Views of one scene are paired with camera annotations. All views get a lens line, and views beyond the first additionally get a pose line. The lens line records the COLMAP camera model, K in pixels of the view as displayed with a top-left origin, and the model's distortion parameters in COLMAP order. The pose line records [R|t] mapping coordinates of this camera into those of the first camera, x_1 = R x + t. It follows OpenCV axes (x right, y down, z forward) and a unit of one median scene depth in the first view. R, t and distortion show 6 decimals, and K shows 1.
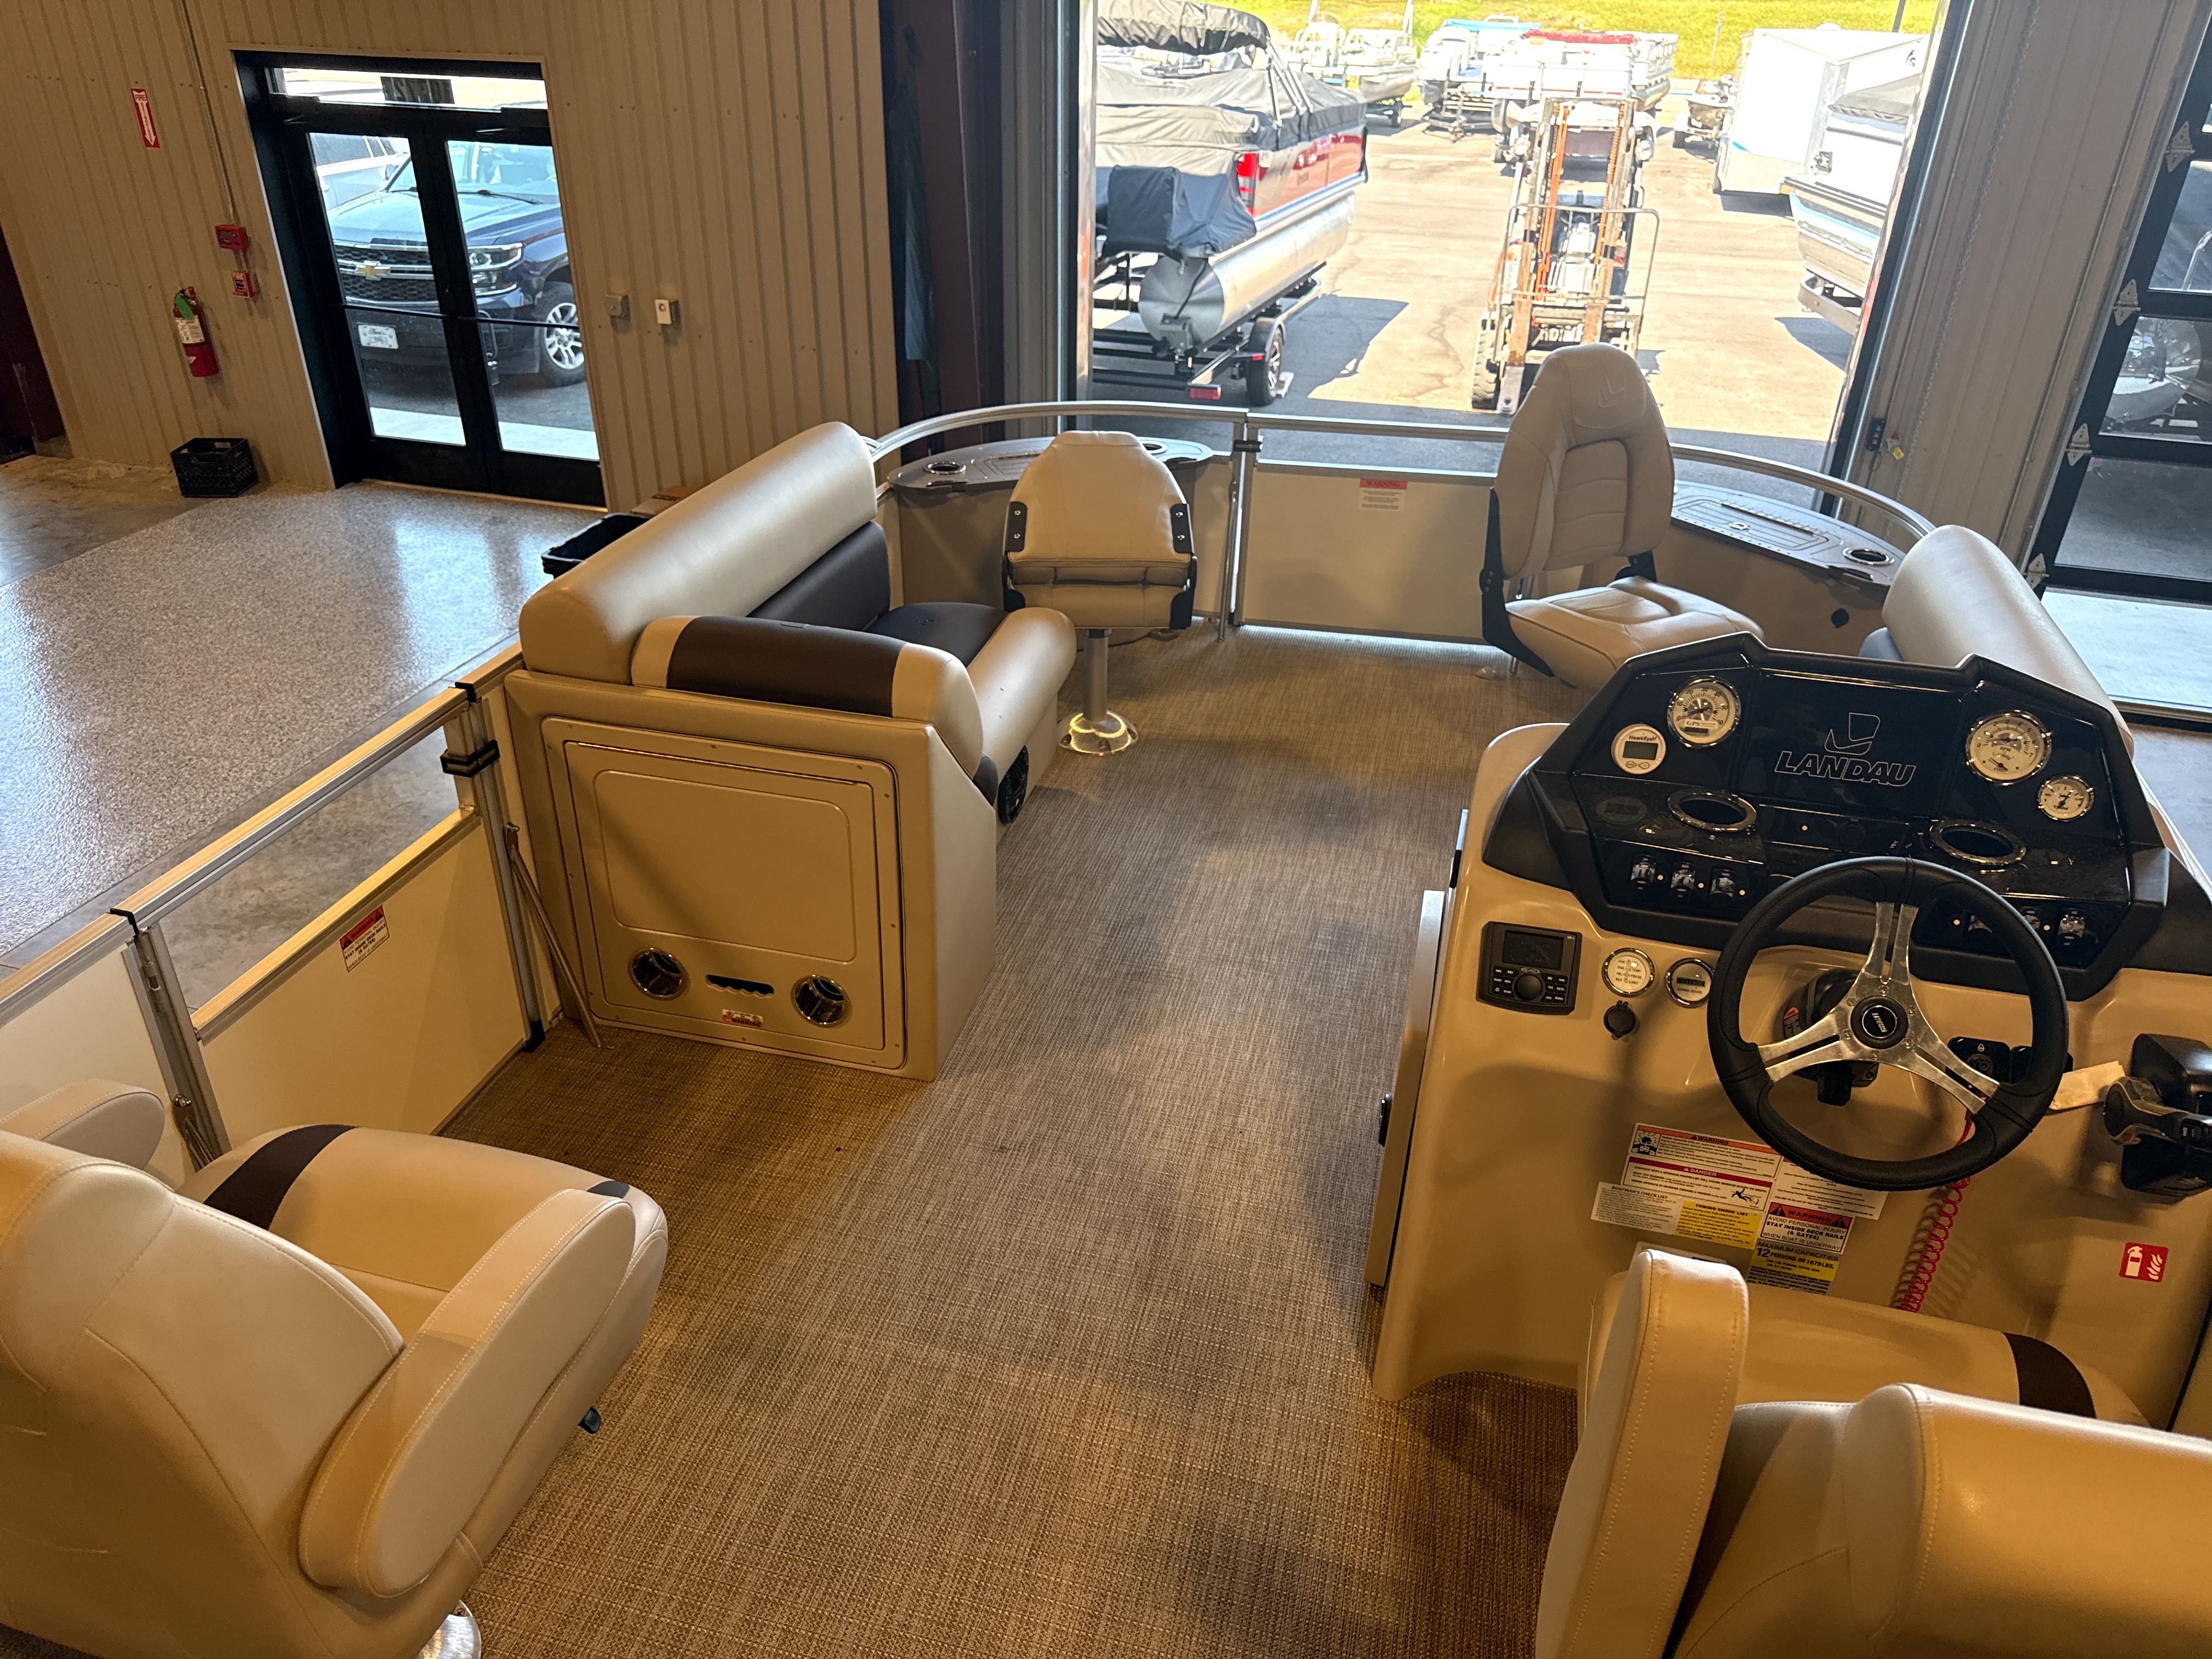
lens RADIAL K [[1529.9, 0, 1106.0], [0, 1529.9, 829.5], [0, 0, 1]] dist [0.136411, -0.199107]
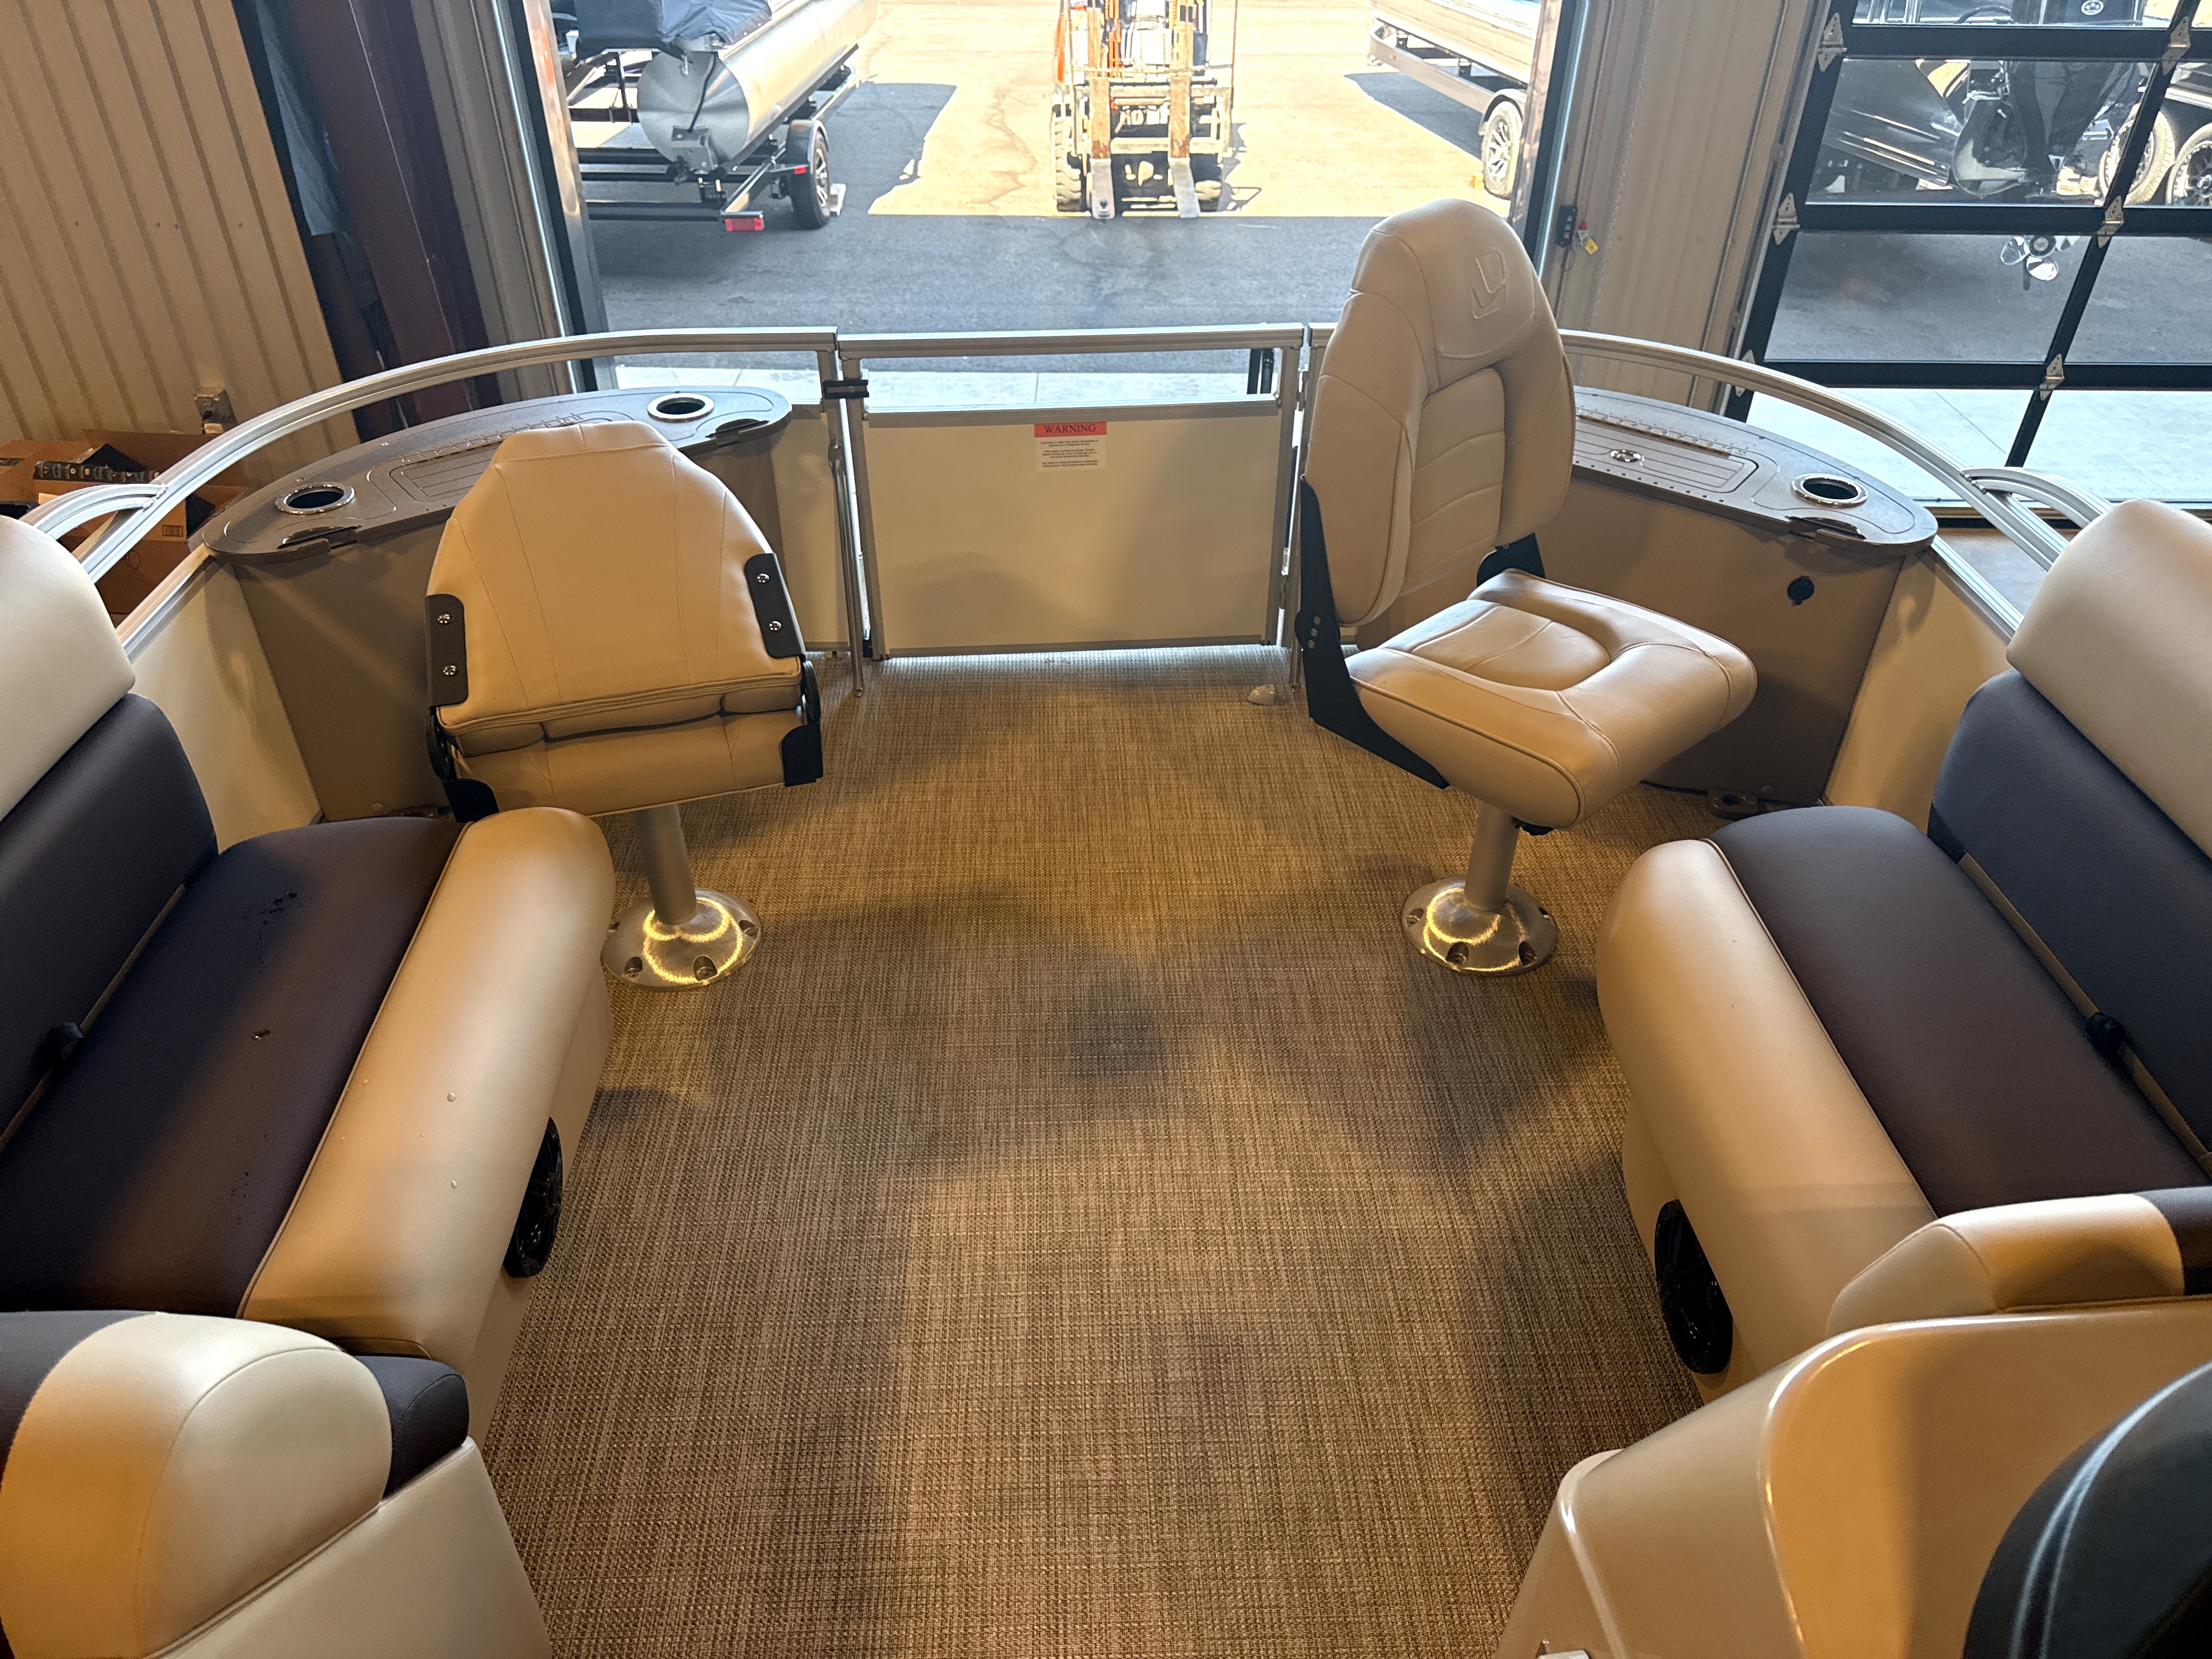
lens RADIAL K [[1529.9, 0, 1106.0], [0, 1529.9, 829.5], [0, 0, 1]] dist [0.136411, -0.199107]
pose [[0.958643, -0.182080, 0.218745, 0.024348], [0.154779, 0.978517, 0.136189, -0.149891], [-0.238844, -0.096699, 0.966231, 0.372735]]
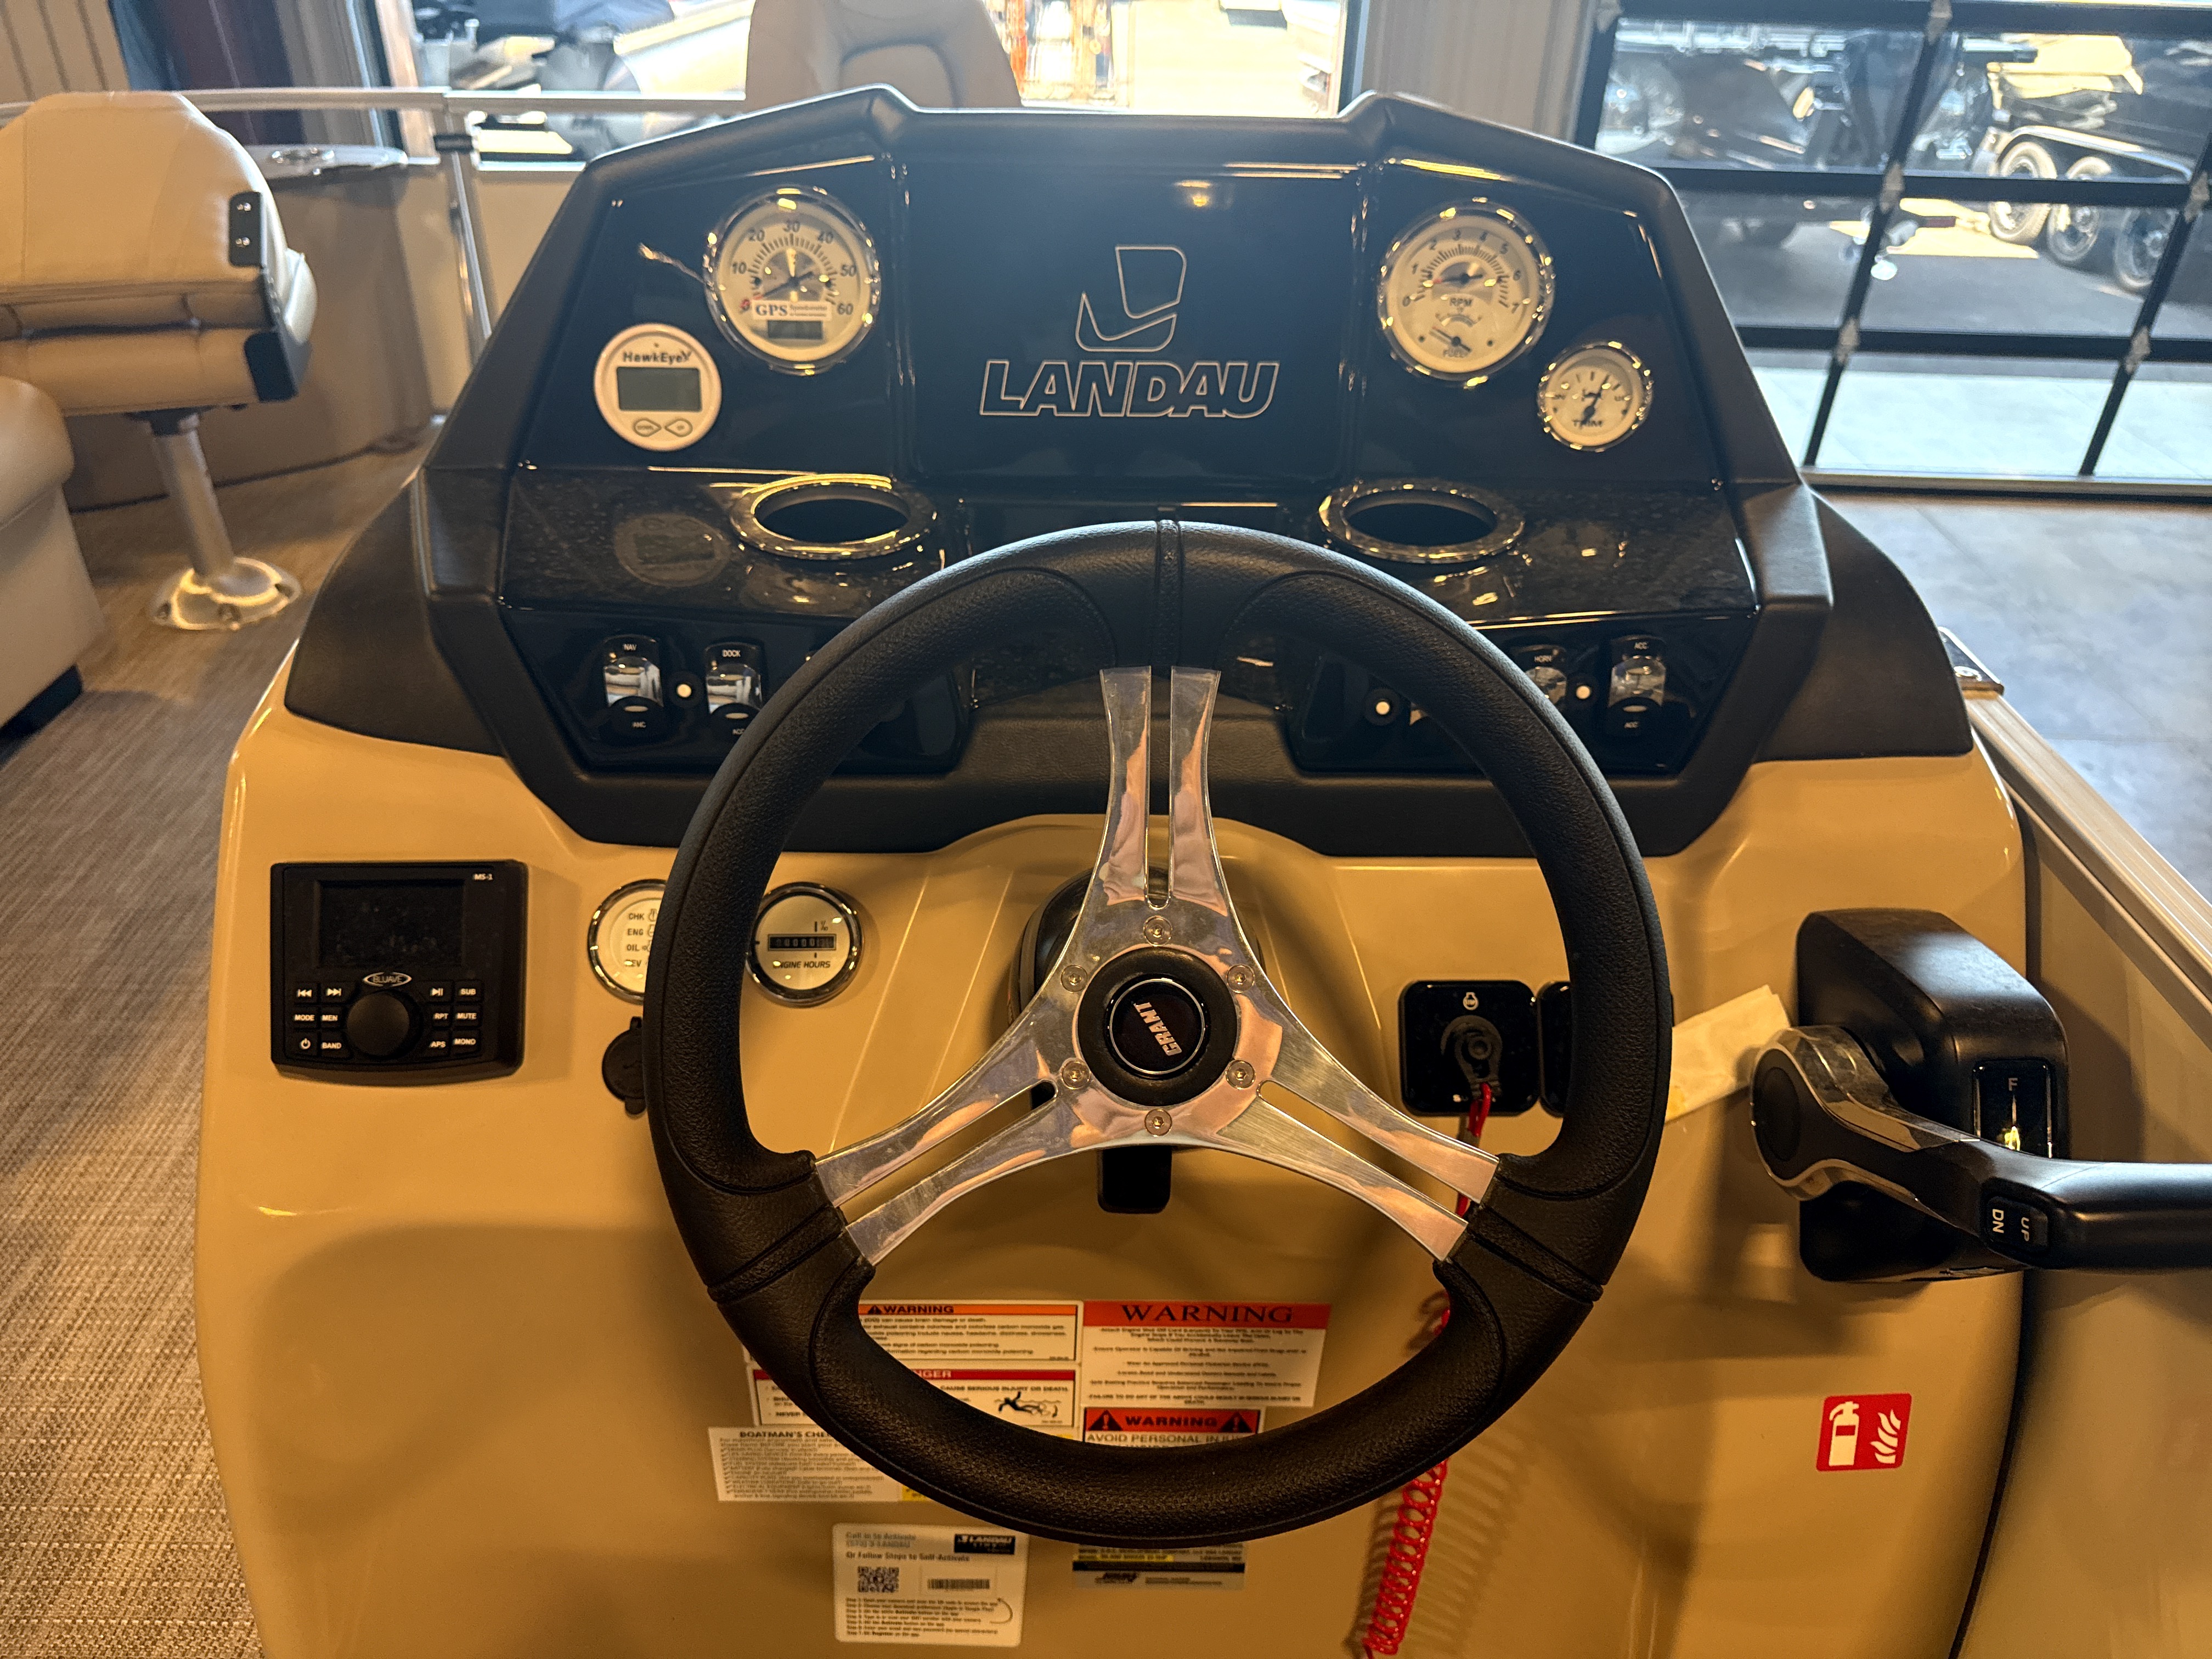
lens RADIAL K [[1604.8, 0, 1058.1], [0, 1604.8, 822.5], [0, 0, 1]] dist [0.007076, -0.119484]
pose [[0.969779, -0.135979, 0.202581, 0.169276], [0.123672, 0.989687, 0.072278, 0.021455], [-0.210320, -0.045040, 0.976594, 0.276660]]
